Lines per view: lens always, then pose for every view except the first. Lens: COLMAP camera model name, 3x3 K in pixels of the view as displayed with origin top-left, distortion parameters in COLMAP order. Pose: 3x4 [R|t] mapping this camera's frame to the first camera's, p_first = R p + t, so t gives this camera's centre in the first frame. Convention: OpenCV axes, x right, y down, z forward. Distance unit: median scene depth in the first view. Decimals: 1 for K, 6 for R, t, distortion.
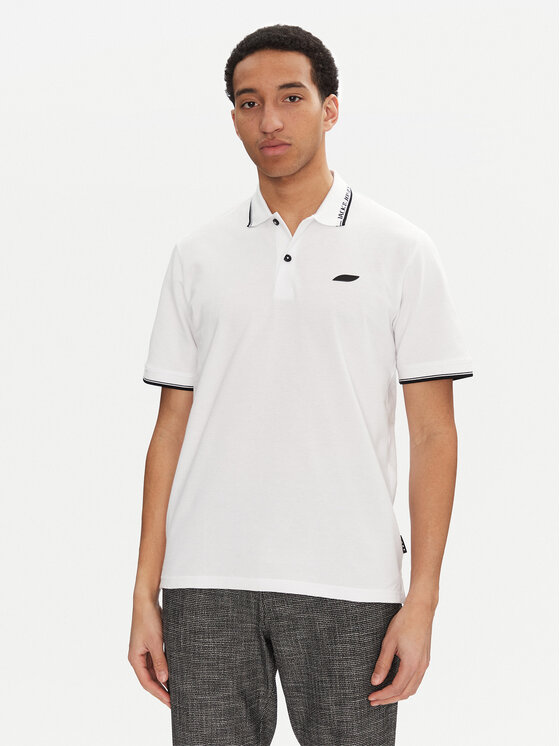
lens RADIAL K [[1525.8, 0, 280.0], [0, 1525.8, 373.0], [0, 0, 1]] dist [0.343382, 0.062295]
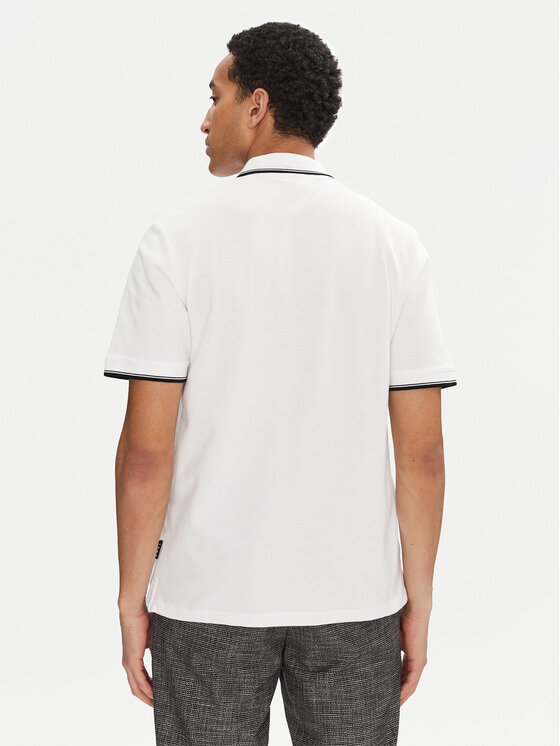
lens RADIAL K [[1152.3, 0, 280.0], [0, 1152.3, 373.0], [0, 0, 1]] dist [0.007011, 0.015622]
pose [[0.999716, -0.000516, 0.023843, -0.015437], [0.000848, 0.999903, -0.013900, 0.006039], [-0.023833, 0.013917, 0.999619, 0.279506]]
